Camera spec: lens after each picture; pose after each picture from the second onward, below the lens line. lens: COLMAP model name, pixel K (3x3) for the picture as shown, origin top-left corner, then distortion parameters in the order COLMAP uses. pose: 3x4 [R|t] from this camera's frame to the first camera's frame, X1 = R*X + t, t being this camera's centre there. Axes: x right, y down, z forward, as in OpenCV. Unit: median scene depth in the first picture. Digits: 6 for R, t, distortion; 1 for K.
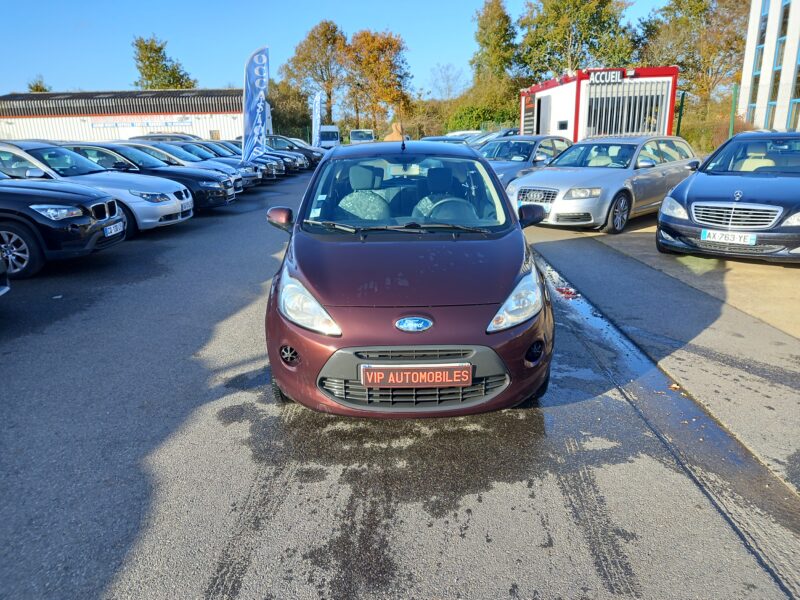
lens RADIAL K [[581.4, 0, 404.1], [0, 581.4, 302.0], [0, 0, 1]] dist [0.071760, -0.054838]
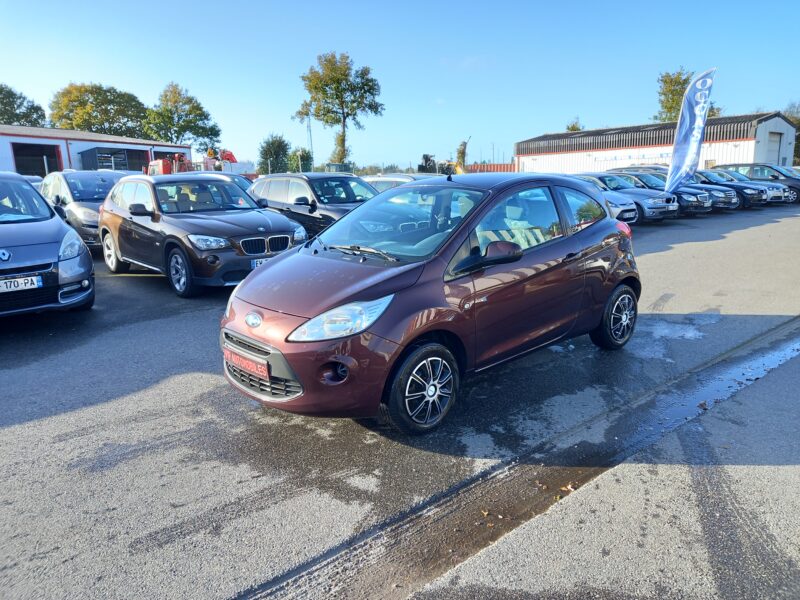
lens RADIAL K [[581.4, 0, 404.1], [0, 581.4, 302.0], [0, 0, 1]] dist [0.071760, -0.054838]
pose [[0.657502, 0.161903, -0.735852, 0.222272], [-0.197716, 0.979489, 0.038843, -0.021872], [0.727048, 0.119950, 0.676027, 0.076659]]
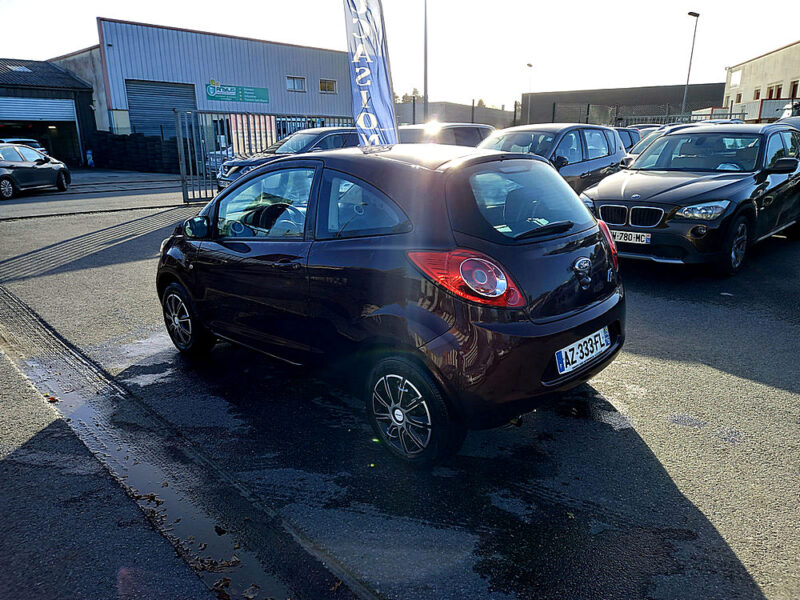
lens RADIAL K [[577.6, 0, 403.6], [0, 577.6, 299.1], [0, 0, 1]] dist [0.068824, -0.052705]
pose [[-0.716966, 0.218686, -0.661919, 0.172862], [-0.164245, 0.869798, 0.465270, -0.149787], [0.677483, 0.442299, -0.587697, 0.506597]]
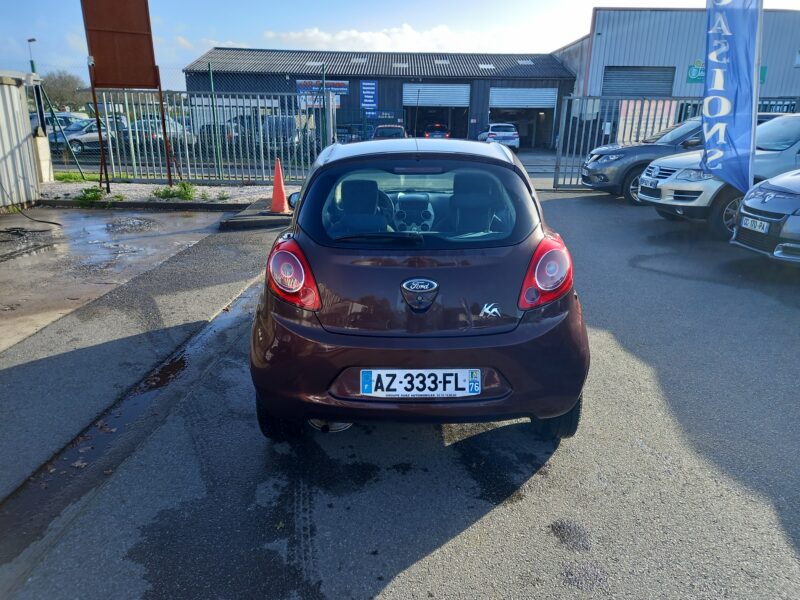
lens RADIAL K [[581.4, 0, 404.1], [0, 581.4, 302.0], [0, 0, 1]] dist [0.071760, -0.054838]
pose [[-0.999456, 0.006331, 0.032354, -0.004546], [0.022935, 0.838515, 0.544396, -0.167063], [-0.023682, 0.544842, -0.838204, 0.572525]]
